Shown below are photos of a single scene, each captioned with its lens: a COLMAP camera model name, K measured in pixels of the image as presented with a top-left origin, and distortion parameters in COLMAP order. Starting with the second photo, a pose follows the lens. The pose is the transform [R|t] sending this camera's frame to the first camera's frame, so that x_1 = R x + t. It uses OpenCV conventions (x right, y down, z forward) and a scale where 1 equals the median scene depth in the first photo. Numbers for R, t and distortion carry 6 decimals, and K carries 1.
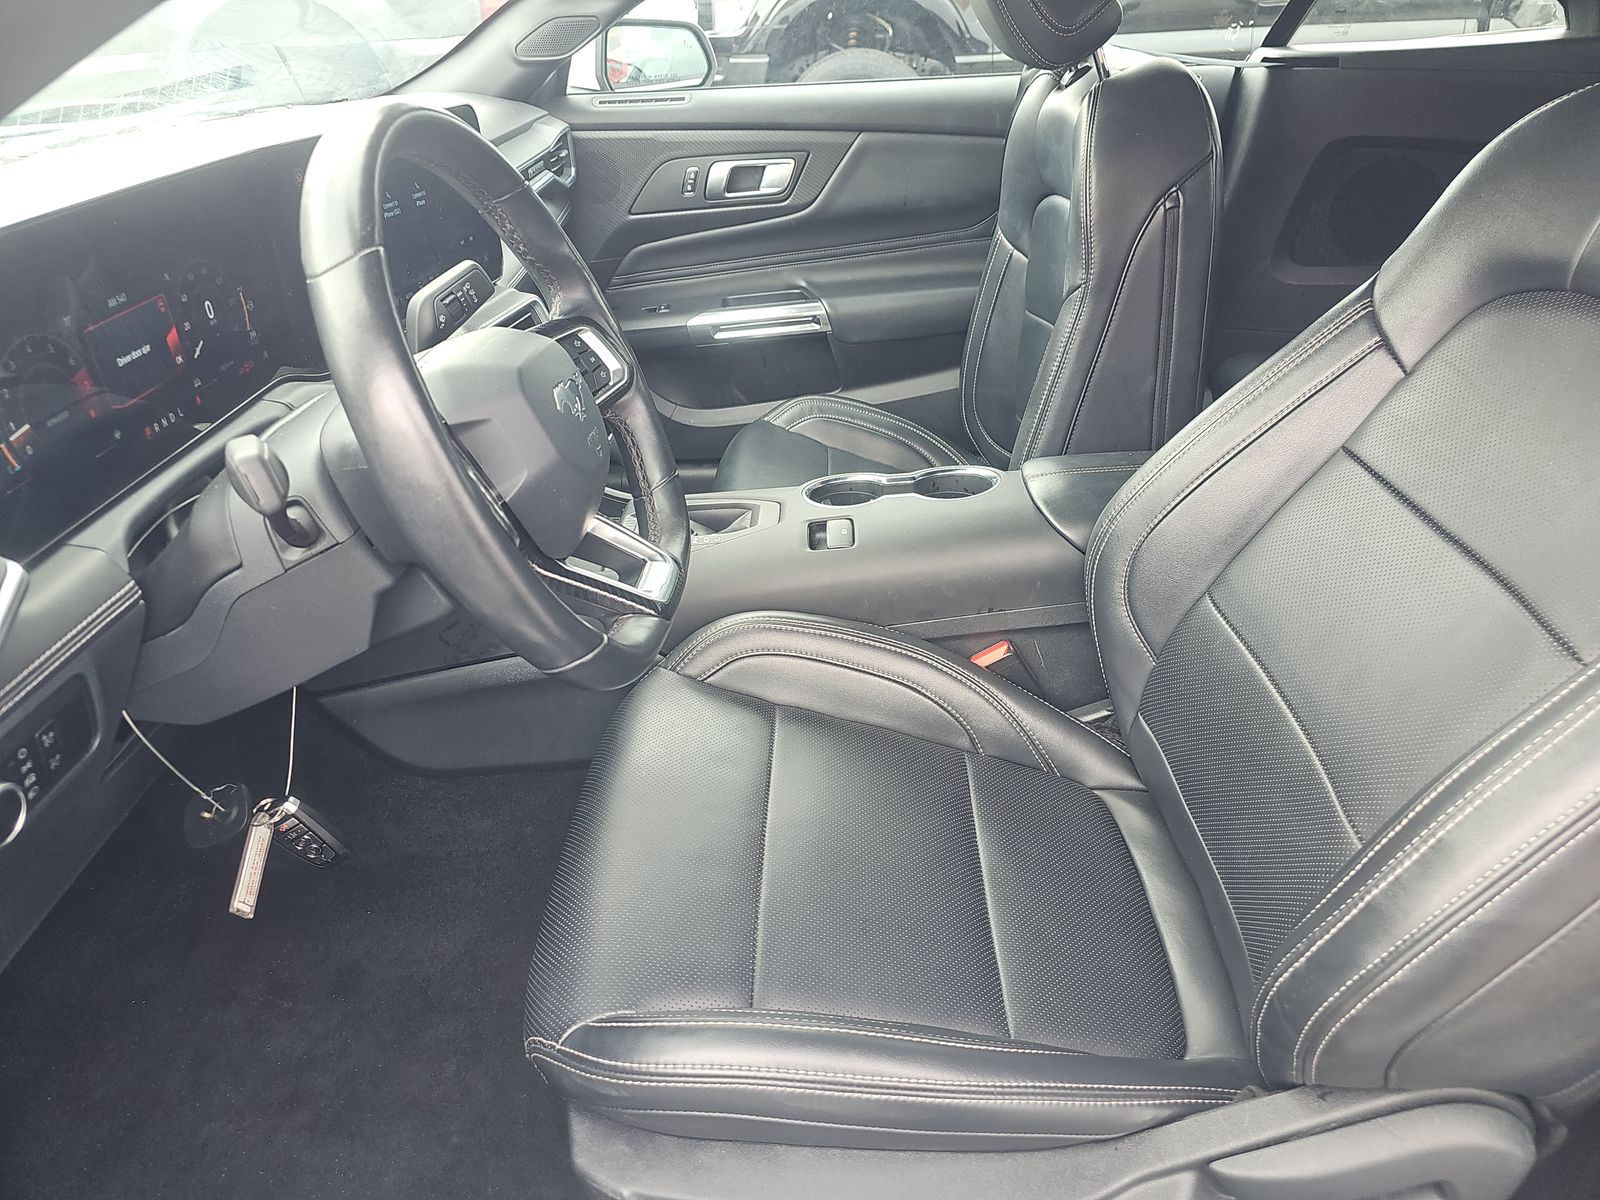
lens RADIAL K [[1036.3, 0, 797.0], [0, 1036.3, 606.6], [0, 0, 1]] dist [0.016103, -0.028198]
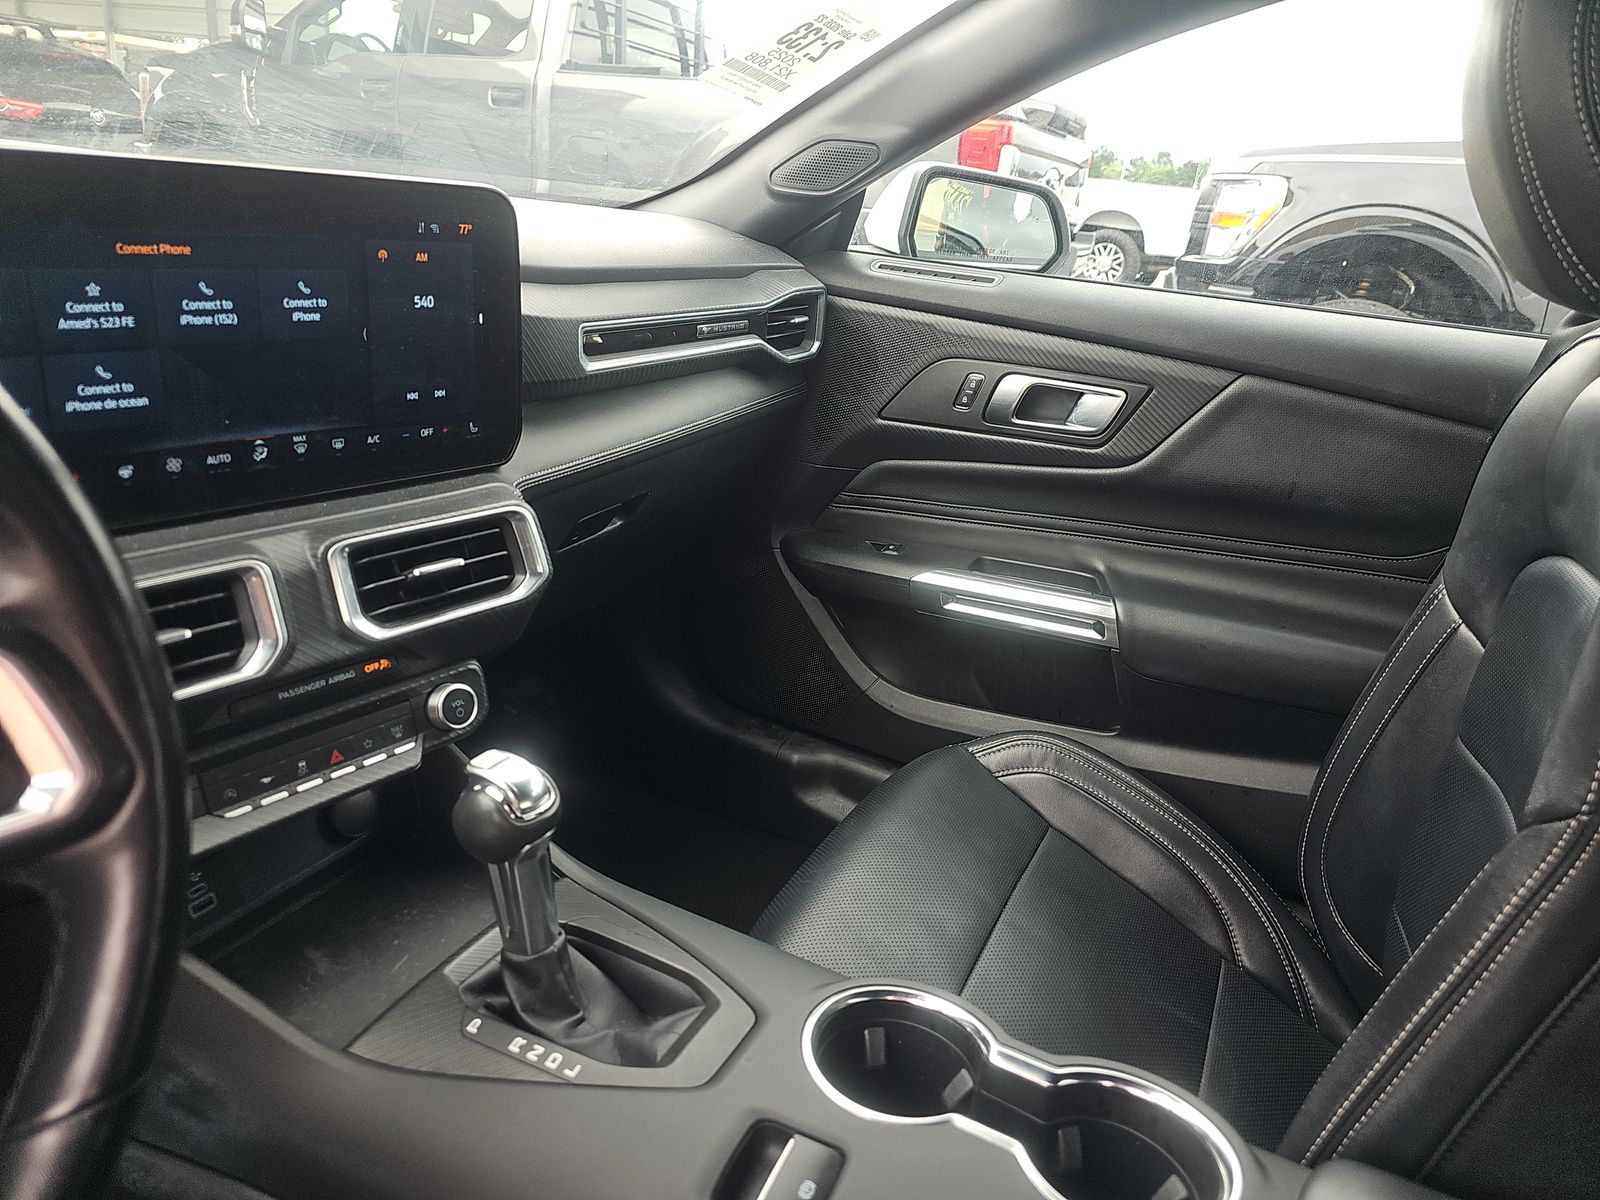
lens RADIAL K [[1036.3, 0, 809.3], [0, 1036.3, 604.2], [0, 0, 1]] dist [0.016103, -0.028198]
pose [[0.892781, 0.276089, -0.355973, 0.087796], [-0.332330, 0.937112, -0.106671, -0.168367], [0.304136, 0.213535, 0.928388, 0.358319]]
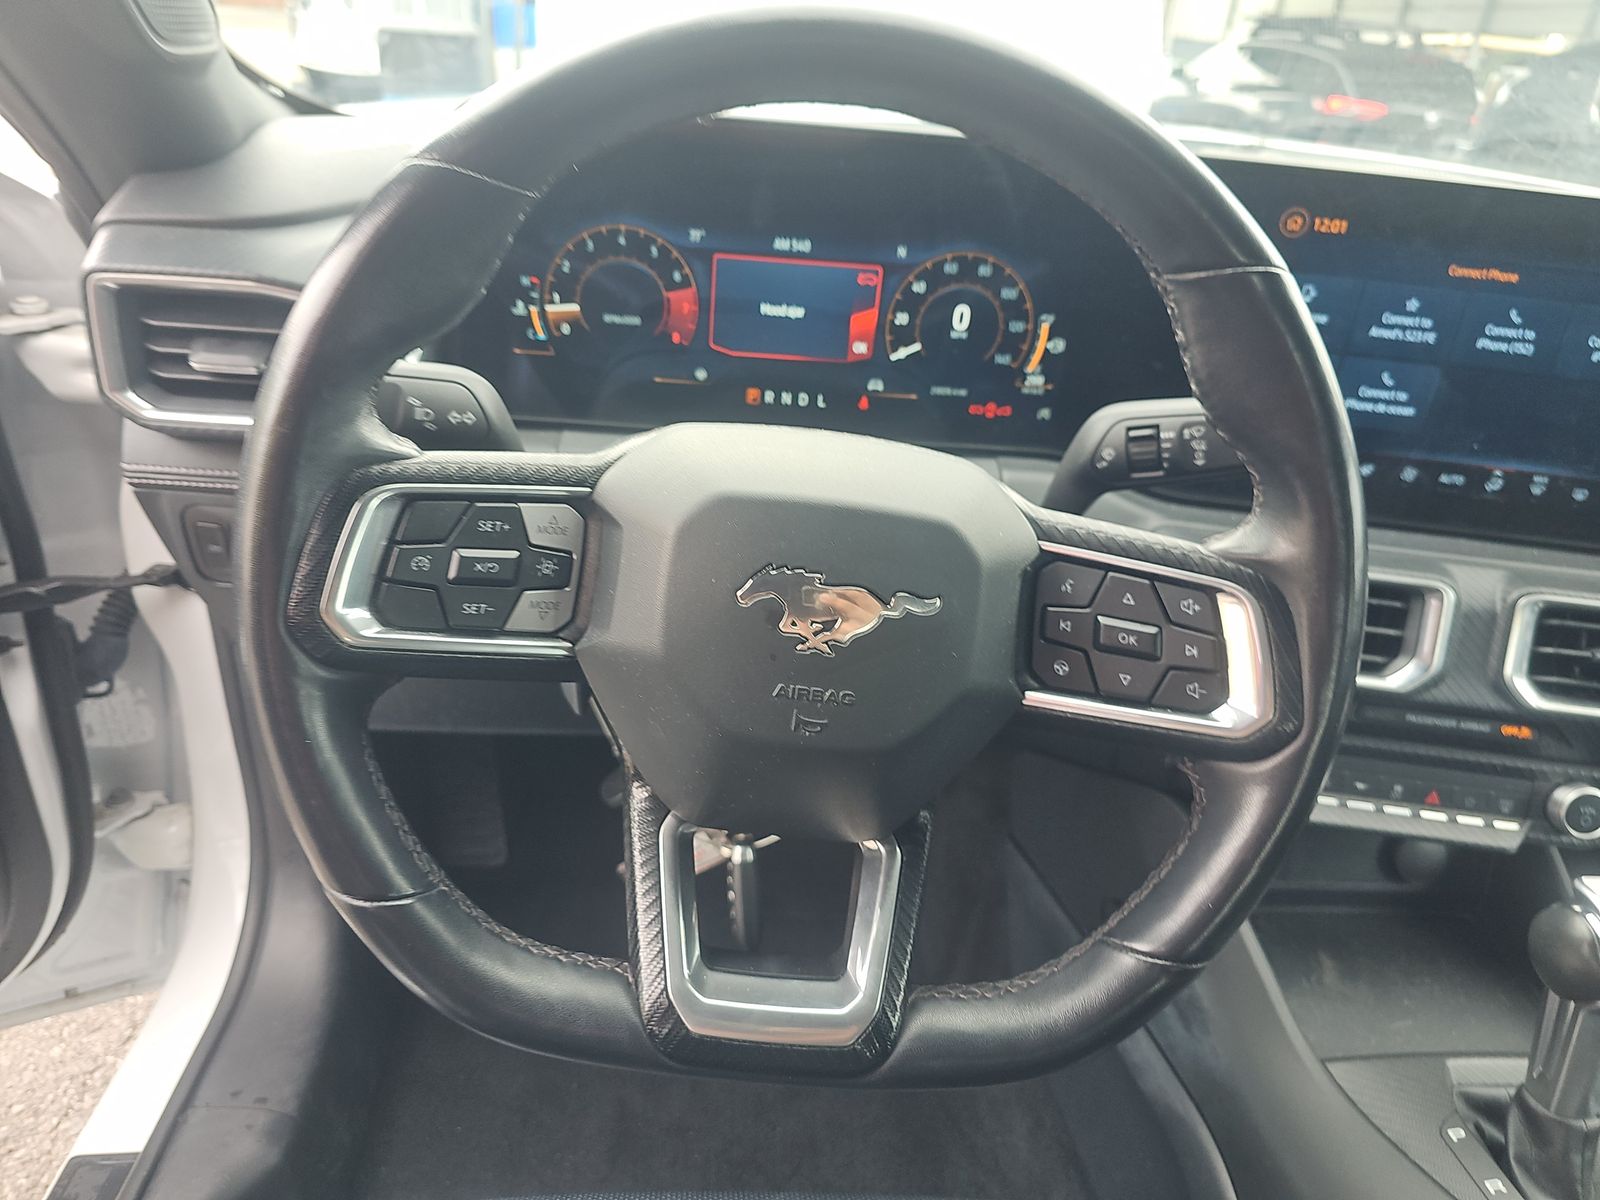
lens RADIAL K [[1036.3, 0, 788.0], [0, 1036.3, 594.7], [0, 0, 1]] dist [0.016103, -0.028198]
pose [[0.079528, 0.484590, -0.871118, 0.079483], [-0.583295, 0.731280, 0.353549, -0.142543], [0.808358, 0.480002, 0.340816, 0.314576]]
